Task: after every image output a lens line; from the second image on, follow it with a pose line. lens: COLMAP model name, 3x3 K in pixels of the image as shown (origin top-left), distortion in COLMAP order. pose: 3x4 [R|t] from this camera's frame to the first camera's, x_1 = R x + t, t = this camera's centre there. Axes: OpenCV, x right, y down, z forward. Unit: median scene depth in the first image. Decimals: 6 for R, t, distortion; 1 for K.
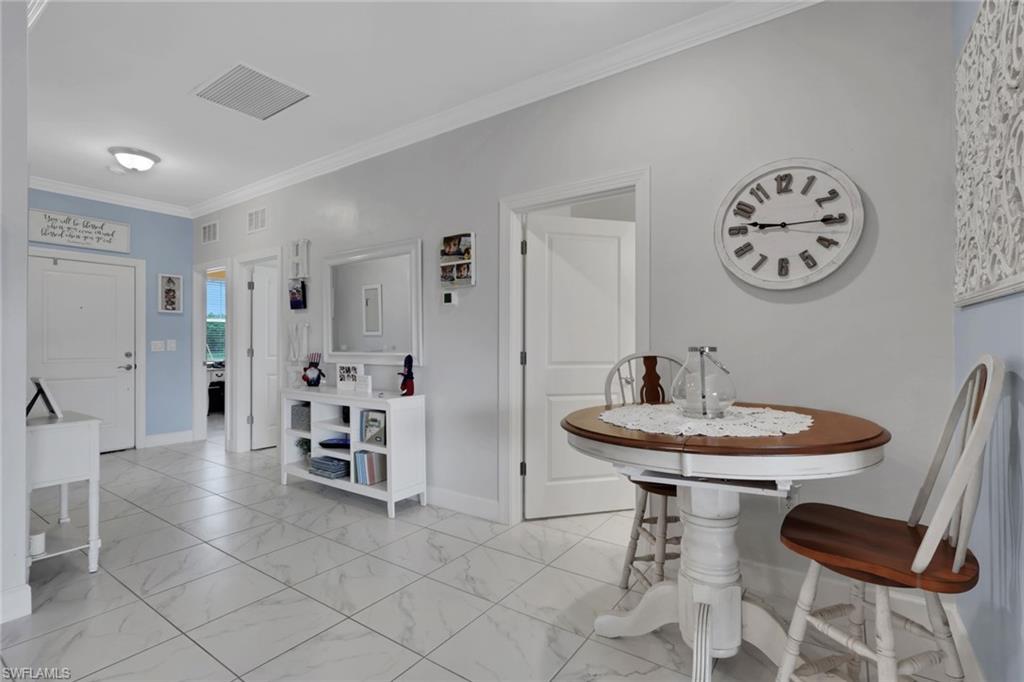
lens RADIAL K [[483.0, 0, 518.9], [0, 483.0, 338.5], [0, 0, 1]] dist [0.002290, 0.001679]
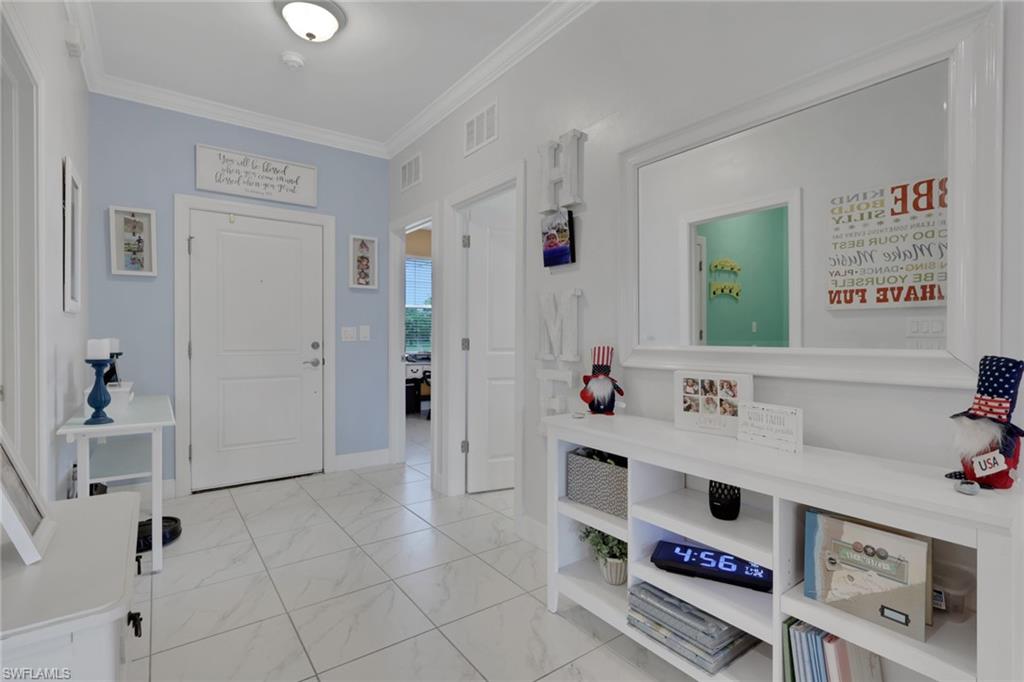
lens RADIAL K [[483.0, 0, 508.9], [0, 483.0, 340.2], [0, 0, 1]] dist [0.002290, 0.001679]
pose [[0.942160, 0.008073, -0.335066, -0.309698], [-0.002901, 0.999869, 0.015933, 0.014277], [0.335151, -0.014039, 0.942060, 0.444274]]
